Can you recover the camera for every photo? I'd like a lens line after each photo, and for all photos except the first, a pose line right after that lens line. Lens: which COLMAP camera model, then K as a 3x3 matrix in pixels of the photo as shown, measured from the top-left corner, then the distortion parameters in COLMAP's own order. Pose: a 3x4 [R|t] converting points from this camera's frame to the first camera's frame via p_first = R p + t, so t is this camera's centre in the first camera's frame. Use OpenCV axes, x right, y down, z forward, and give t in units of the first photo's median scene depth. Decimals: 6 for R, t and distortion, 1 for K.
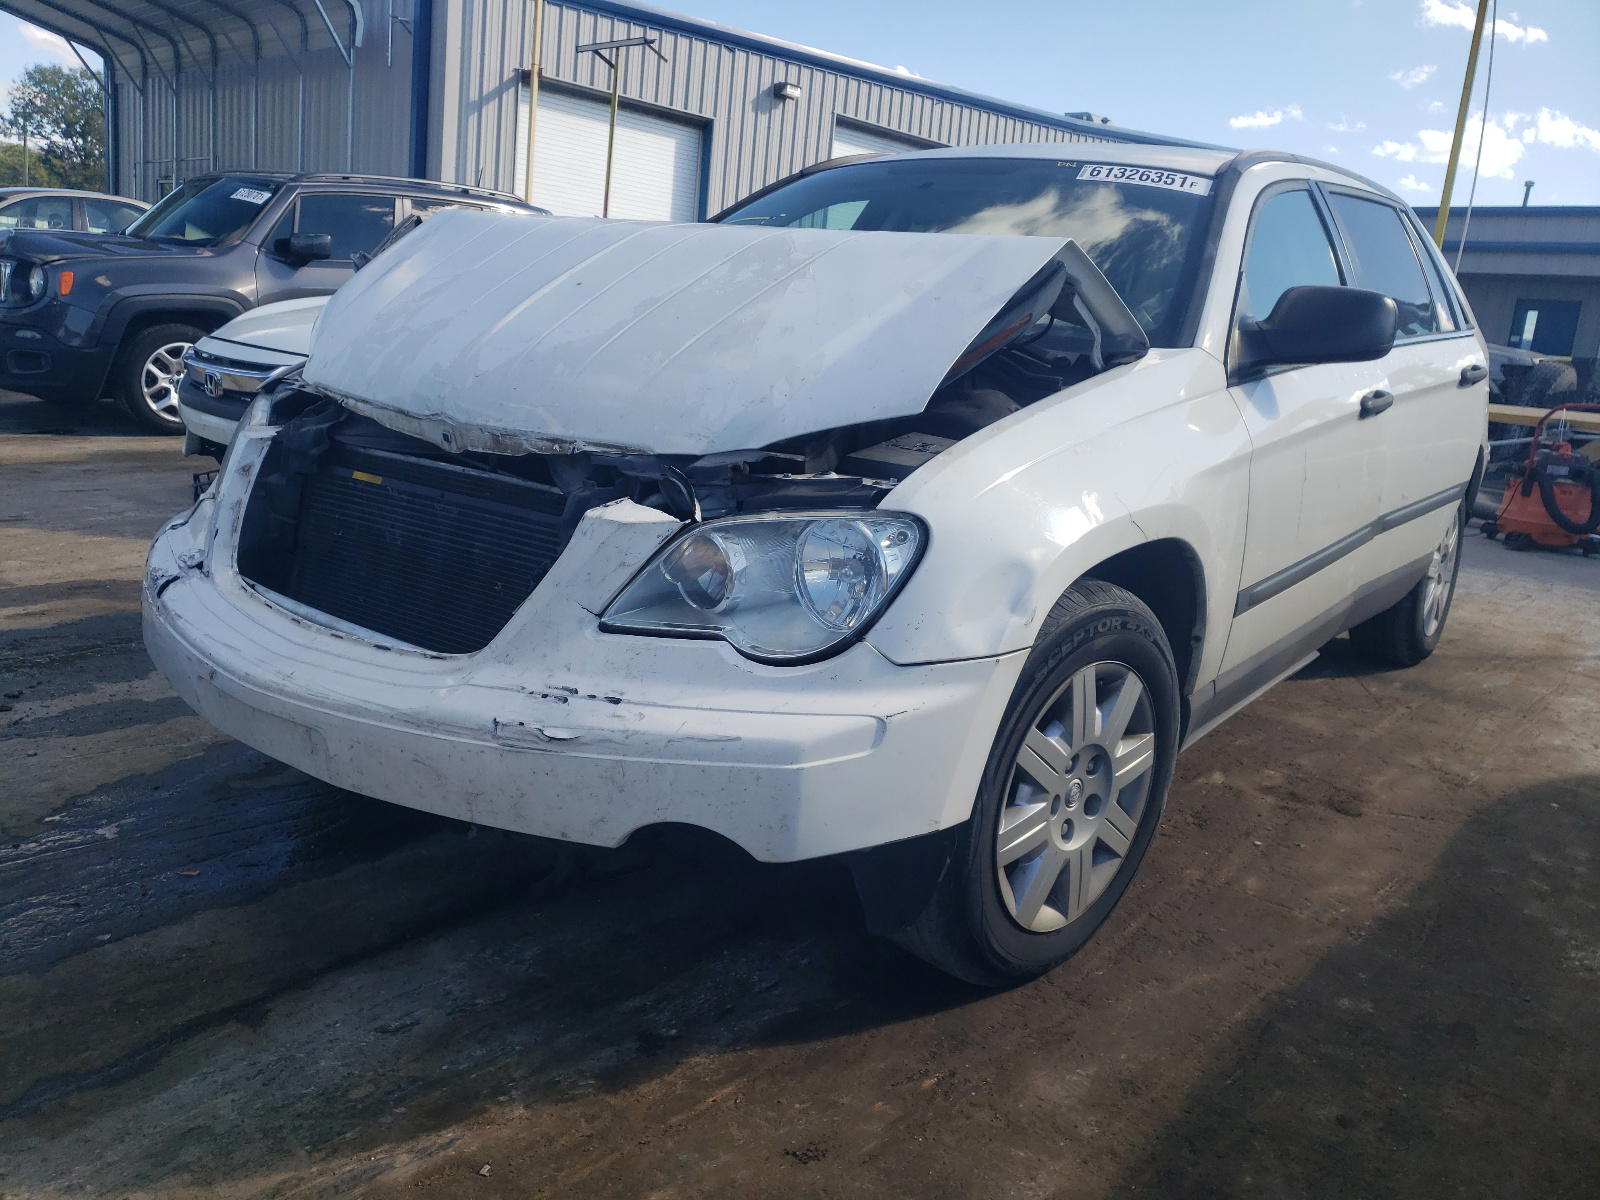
lens RADIAL K [[1233.7, 0, 796.5], [0, 1233.7, 595.1], [0, 0, 1]] dist [0.016286, 0.000279]
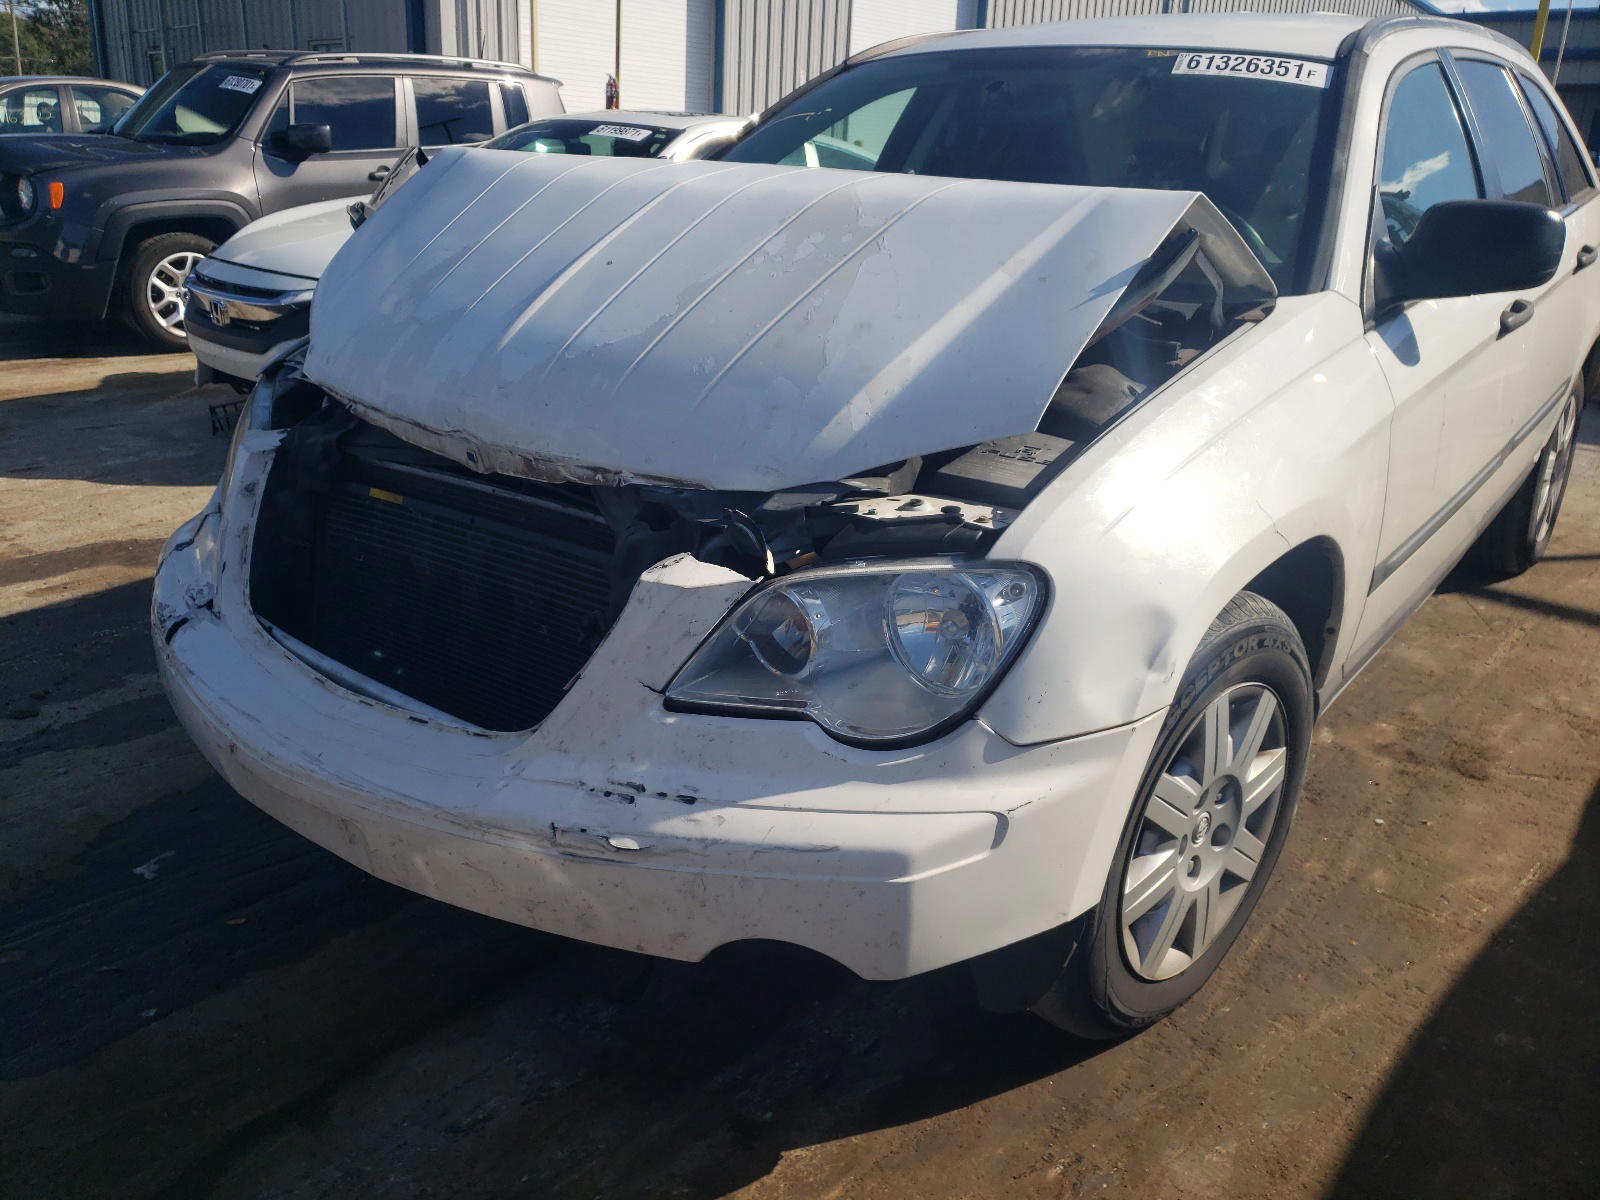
lens RADIAL K [[1224.9, 0, 800.0], [0, 1224.9, 600.0], [0, 0, 1]] dist [0.013413, 0.006564]
pose [[0.998724, -0.041633, -0.028571, -0.031498], [0.044965, 0.990745, 0.128070, -0.127739], [0.022975, -0.129191, 0.991354, 0.135888]]
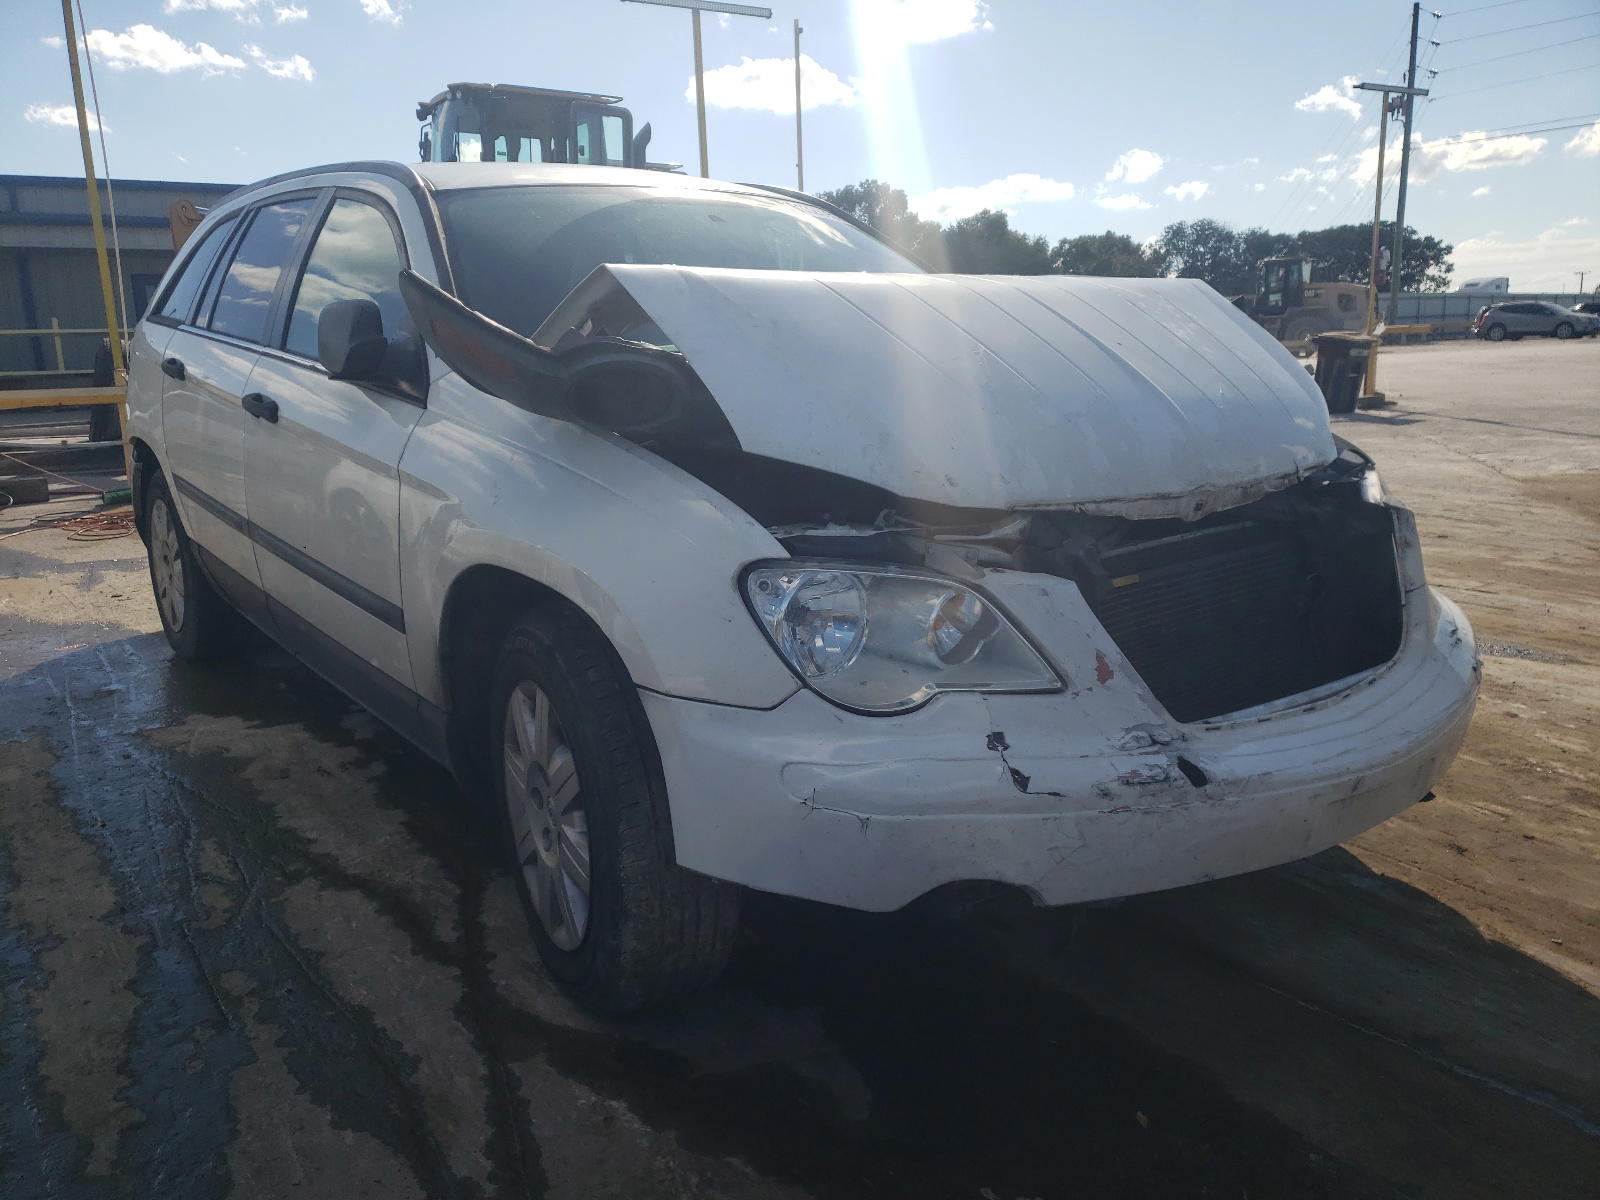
lens RADIAL K [[1233.7, 0, 796.5], [0, 1233.7, 595.1], [0, 0, 1]] dist [0.016286, 0.000279]
pose [[0.266466, -0.293401, 0.918102, -1.319560], [0.255513, 0.939965, 0.226229, -0.372228], [-0.929359, 0.174304, 0.325436, 0.989915]]
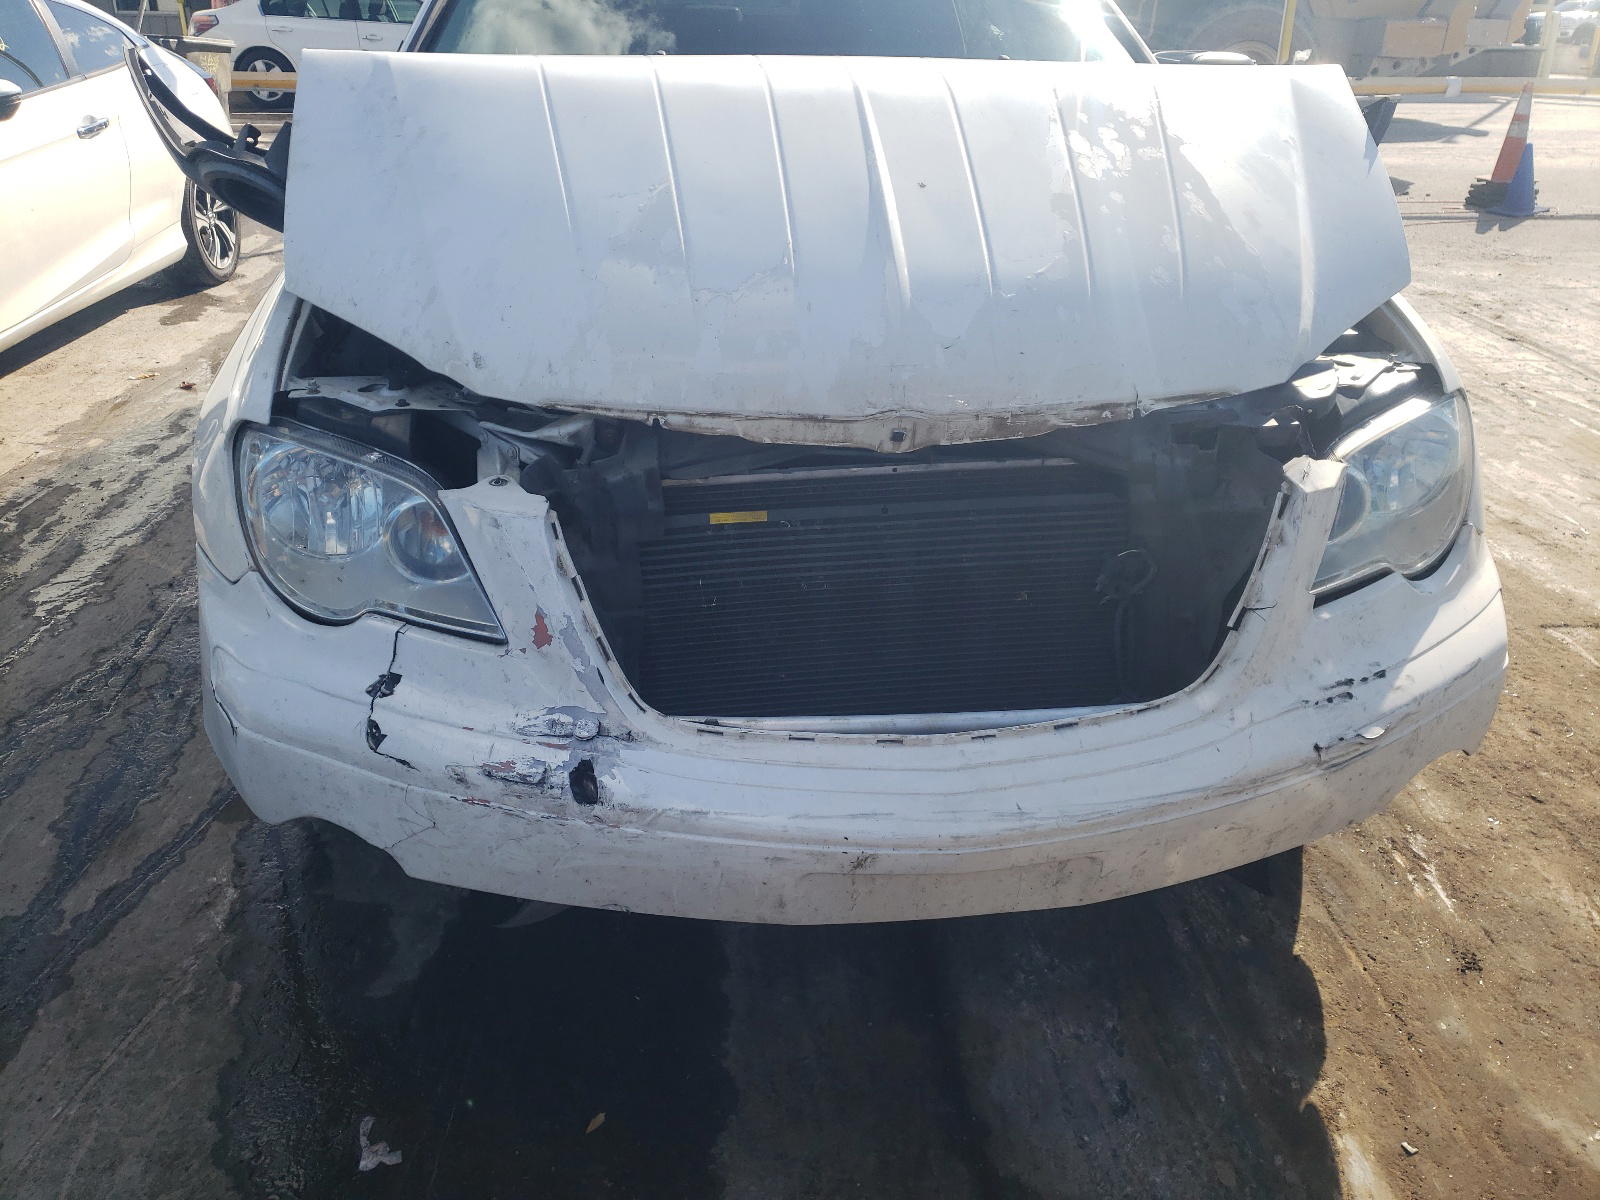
lens RADIAL K [[1199.9, 0, 745.2], [0, 1199.9, 576.5], [0, 0, 1]] dist [0.165363, -0.244312]
pose [[0.720522, -0.358632, 0.593490, -0.812752], [0.203940, 0.927617, 0.312945, -0.295709], [-0.662764, -0.104448, 0.741509, 0.511965]]
